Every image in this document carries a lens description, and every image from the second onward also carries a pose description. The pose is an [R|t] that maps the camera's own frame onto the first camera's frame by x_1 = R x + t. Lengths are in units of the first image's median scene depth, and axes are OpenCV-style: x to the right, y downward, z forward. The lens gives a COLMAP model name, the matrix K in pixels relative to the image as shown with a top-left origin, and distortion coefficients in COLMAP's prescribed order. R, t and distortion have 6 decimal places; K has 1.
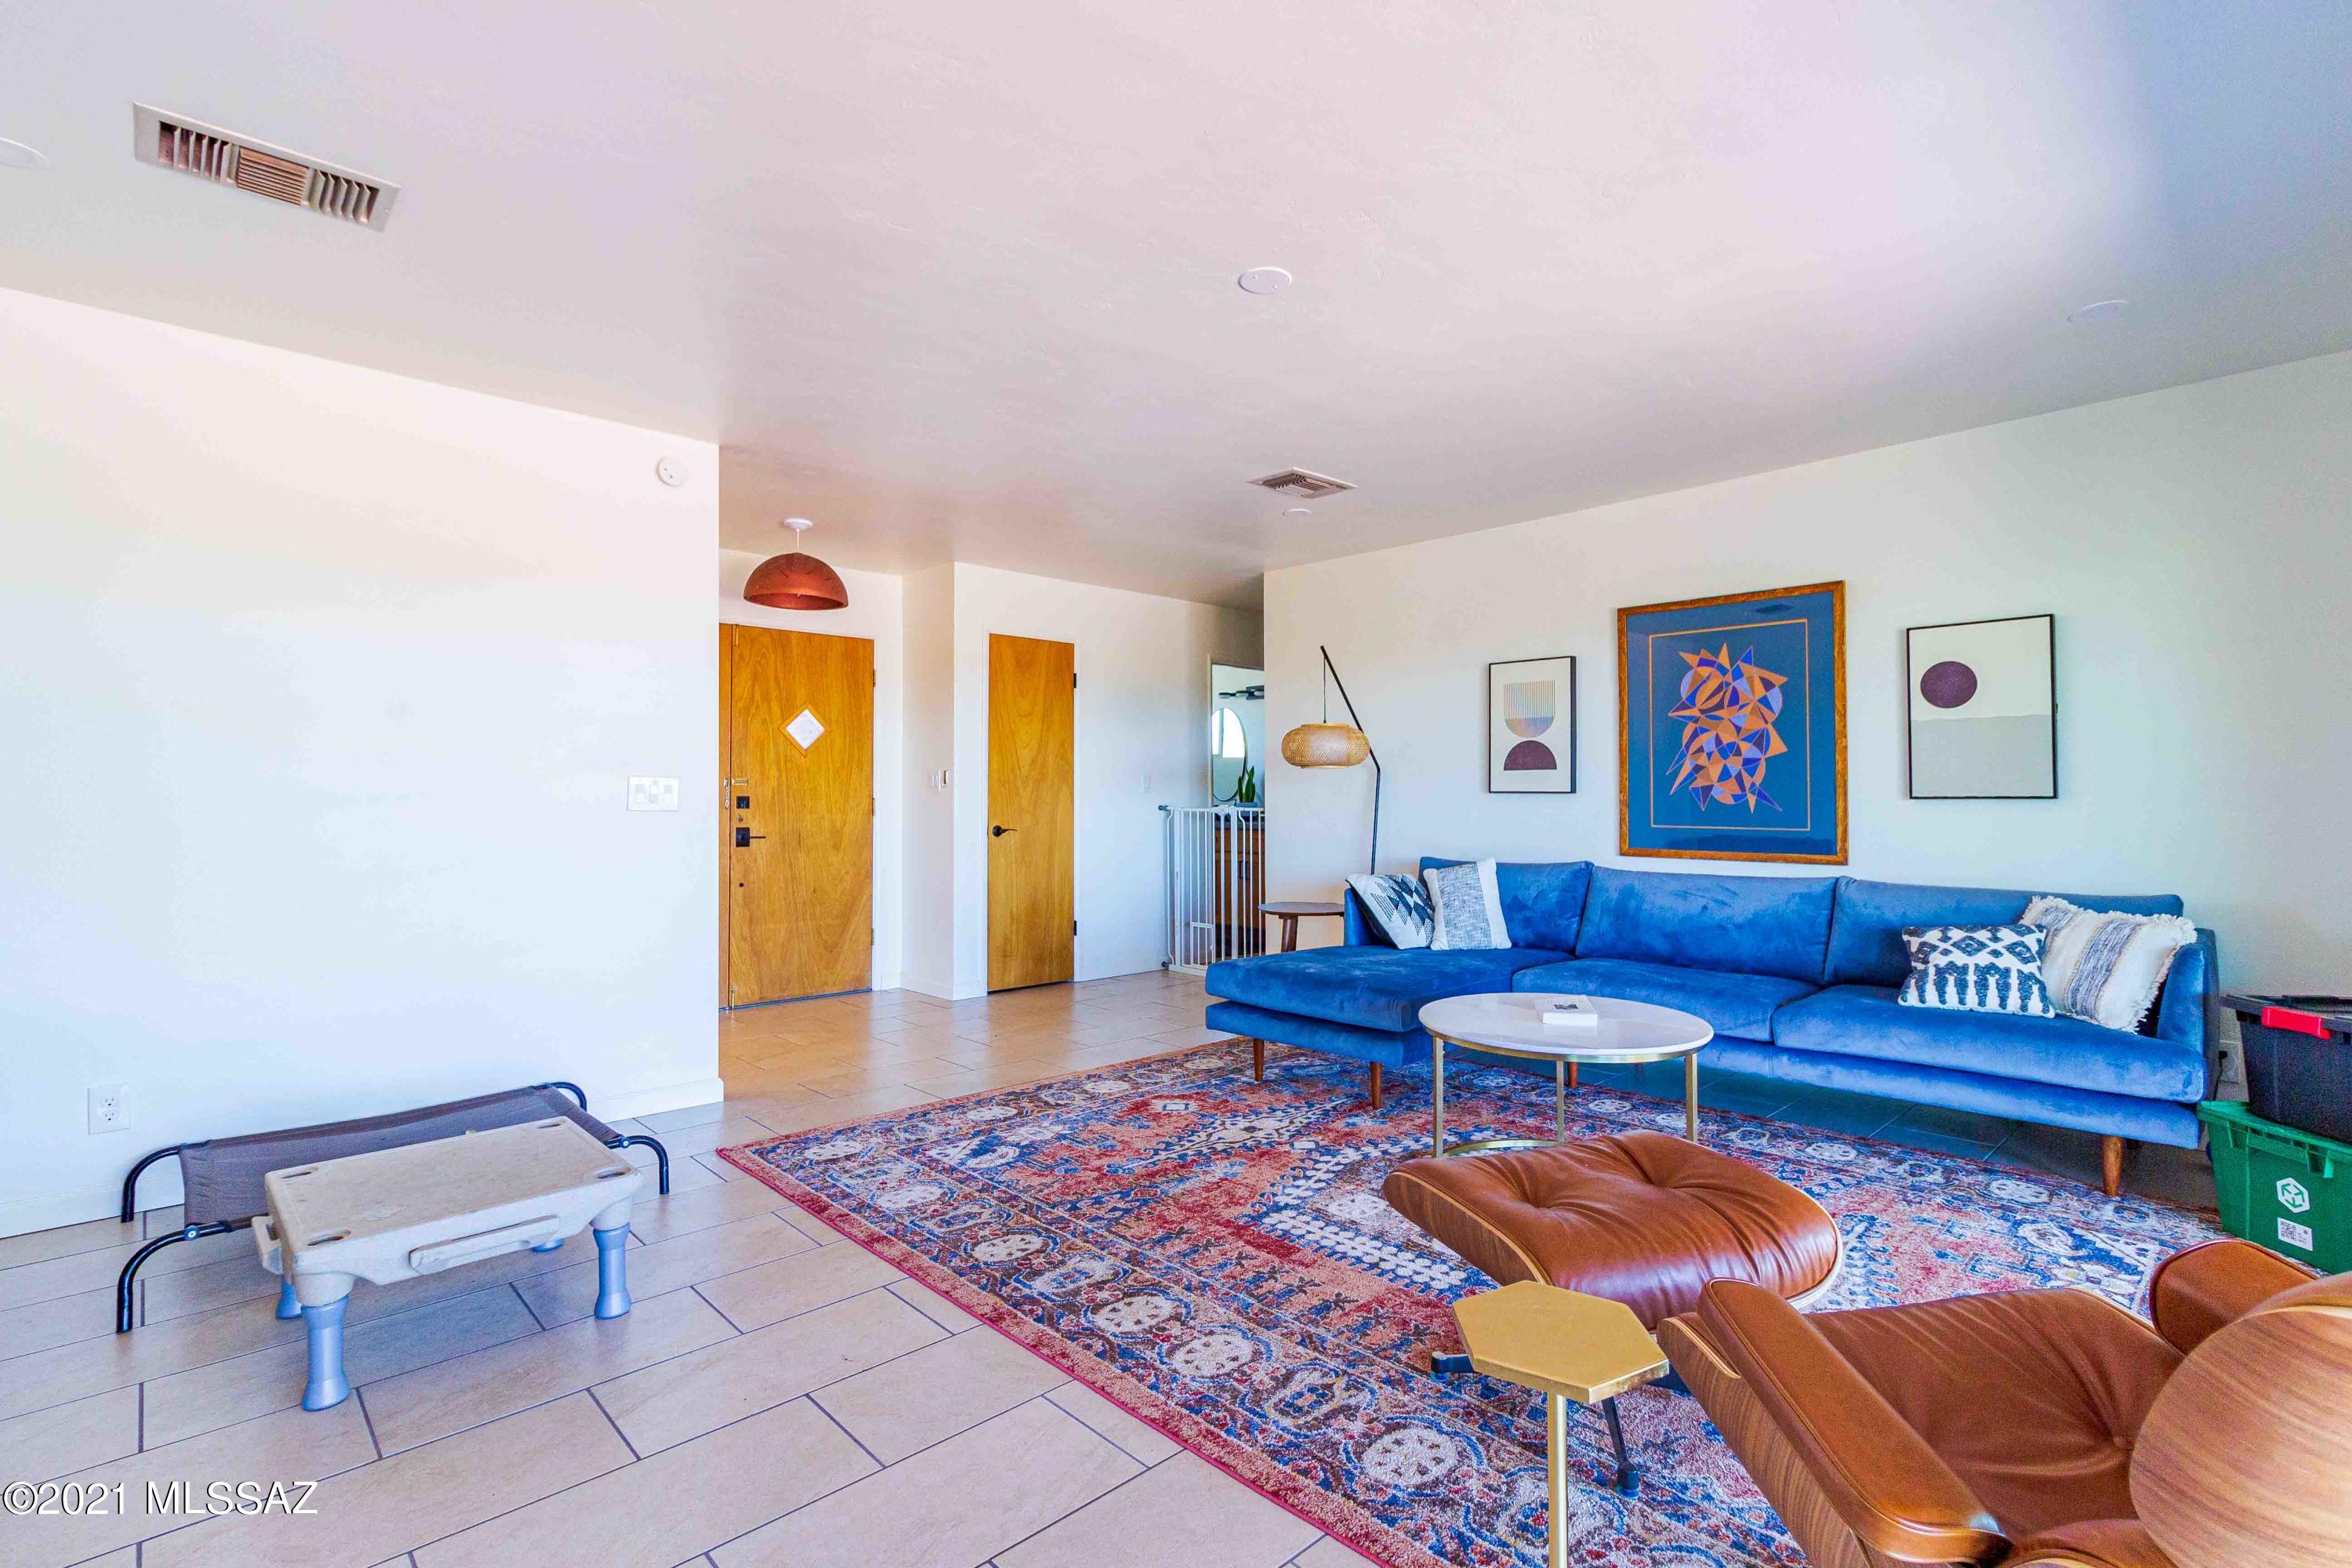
lens RADIAL K [[1085.8, 0, 1183.8], [0, 1085.8, 785.4], [0, 0, 1]] dist [0.024588, 0.000488]
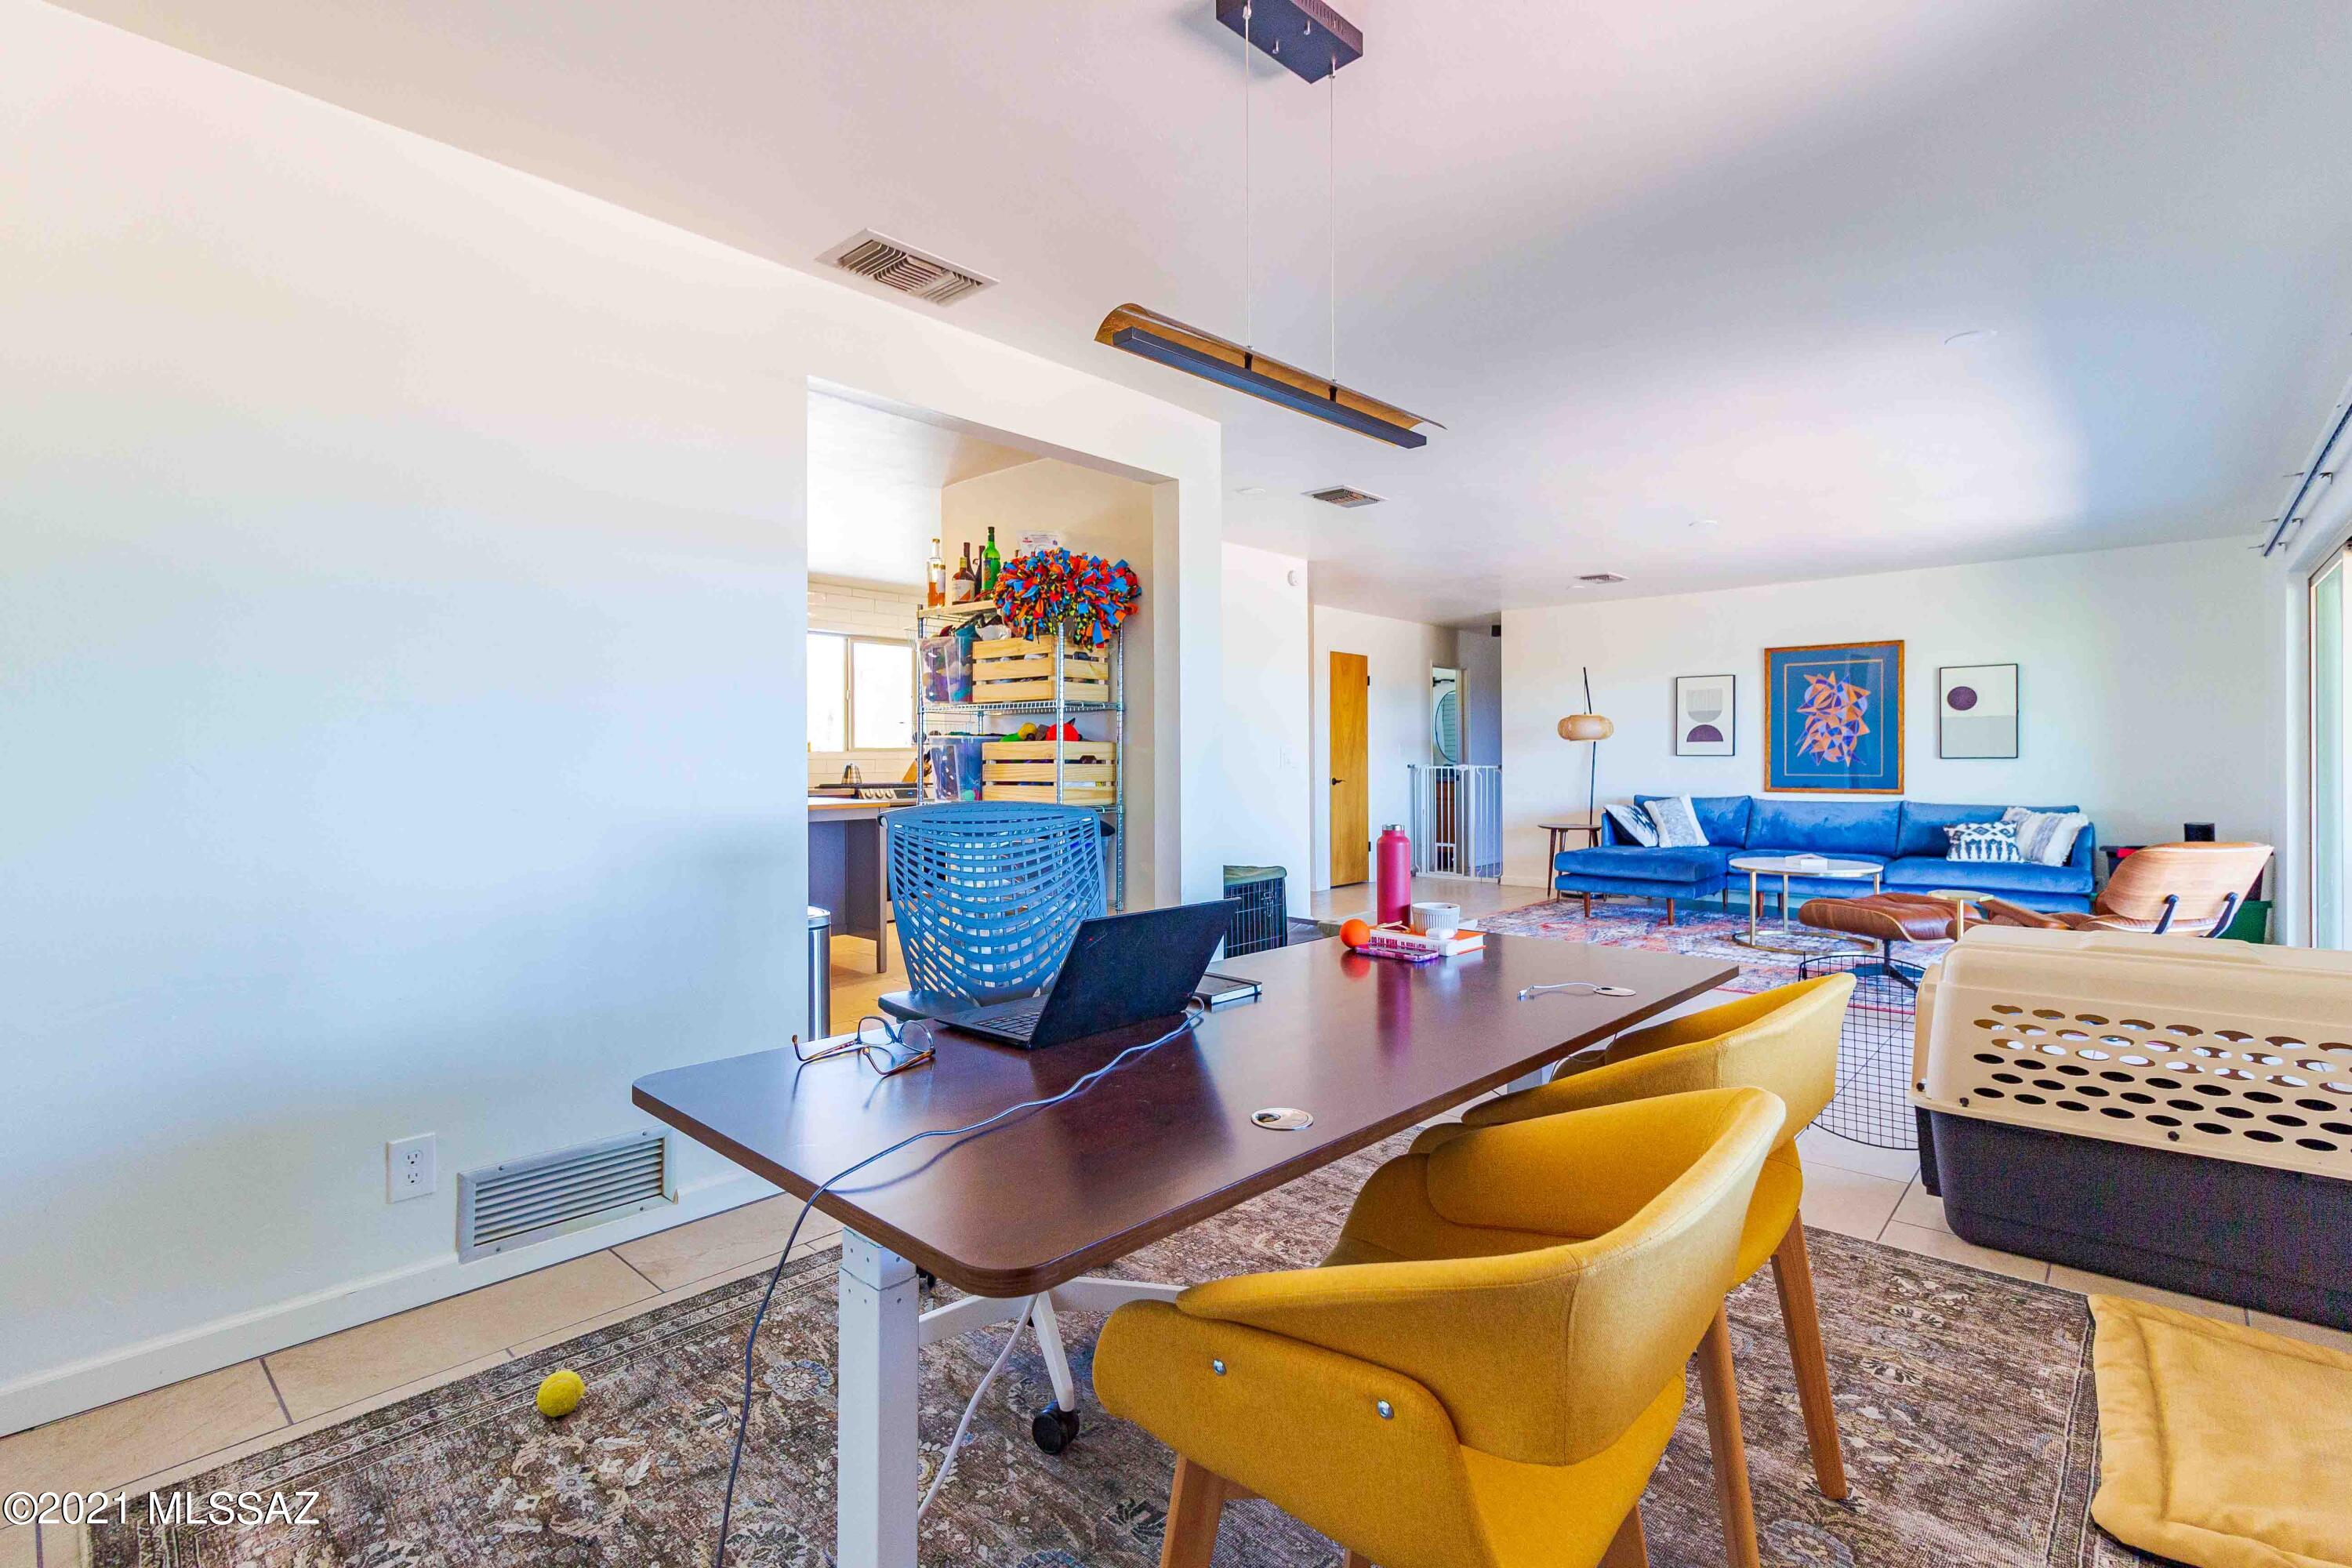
lens RADIAL K [[1085.8, 0, 1173.2], [0, 1085.8, 773.5], [0, 0, 1]] dist [0.024588, 0.000488]
pose [[0.996287, -0.001217, 0.086088, -0.740874], [-0.000632, 0.999770, 0.021444, -0.001614], [-0.086094, -0.021418, 0.996057, -0.697565]]
